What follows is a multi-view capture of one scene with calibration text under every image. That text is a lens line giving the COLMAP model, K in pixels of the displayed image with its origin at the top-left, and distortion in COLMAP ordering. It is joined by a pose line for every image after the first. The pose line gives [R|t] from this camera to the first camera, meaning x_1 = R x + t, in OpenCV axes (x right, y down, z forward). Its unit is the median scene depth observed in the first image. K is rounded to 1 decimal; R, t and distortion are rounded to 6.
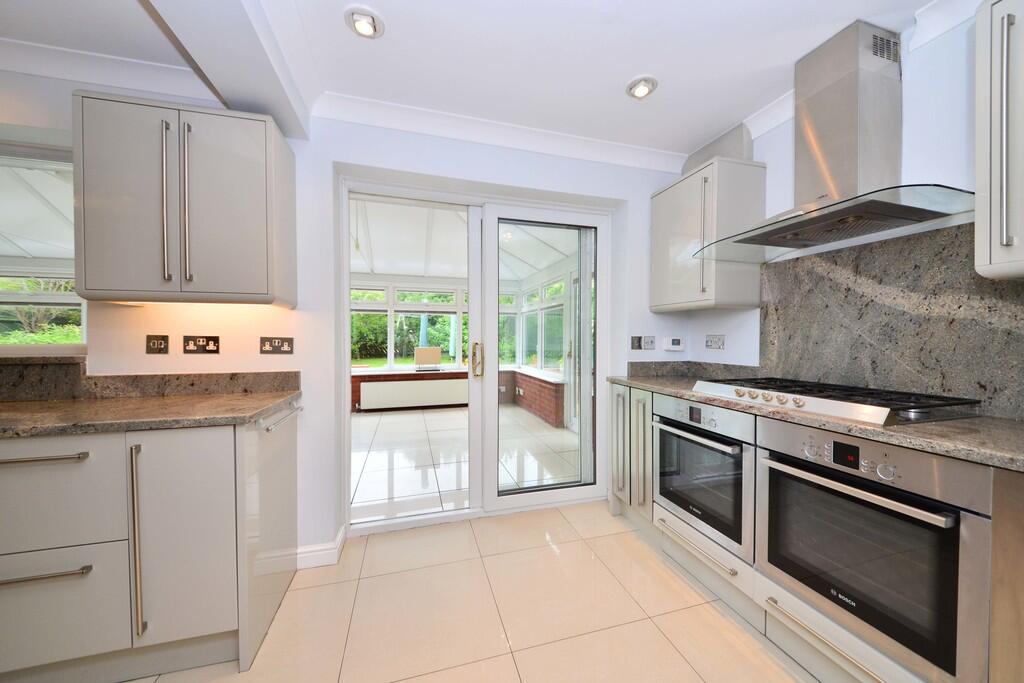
lens RADIAL K [[404.1, 0, 535.1], [0, 404.1, 340.6], [0, 0, 1]] dist [0.000190, 0.000041]
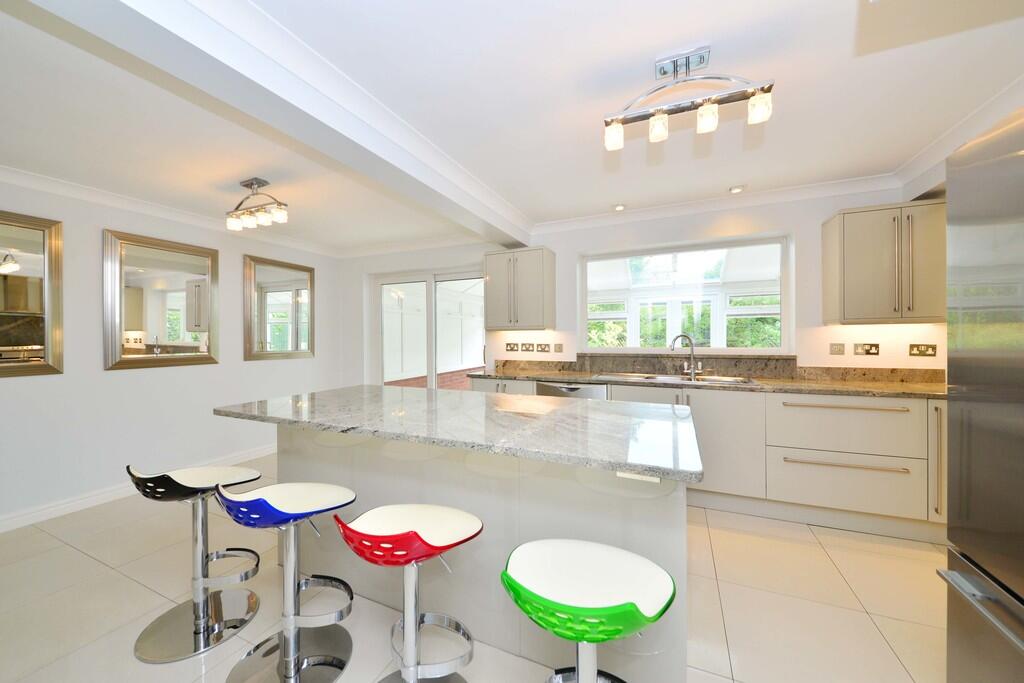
lens RADIAL K [[363.5, 0, 512.0], [0, 363.5, 341.5], [0, 0, 1]] dist [-0.000083, -0.000053]
pose [[0.742094, -0.002609, -0.670291, -0.862534], [-0.000055, 0.999992, -0.003952, -0.013722], [0.670296, 0.002969, 0.742088, -0.920336]]
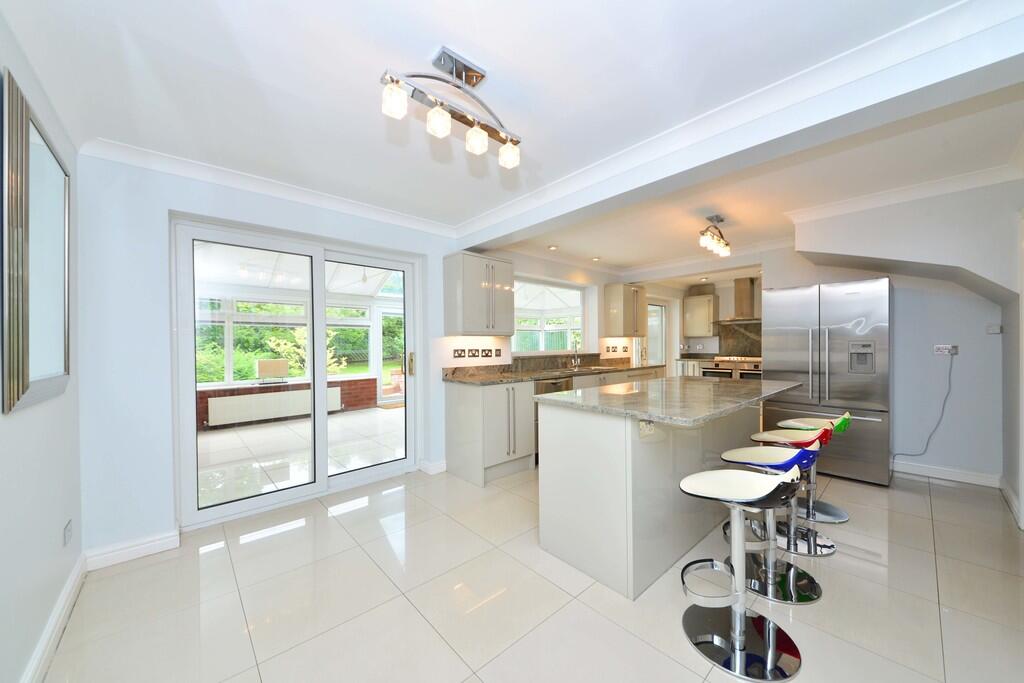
lens RADIAL K [[363.5, 0, 512.0], [0, 363.5, 341.5], [0, 0, 1]] dist [-0.000083, -0.000053]
pose [[0.907607, -0.007368, 0.419756, -2.694896], [0.016741, 0.999686, -0.018651, -0.012526], [-0.419487, 0.023955, 0.907445, -1.275634]]
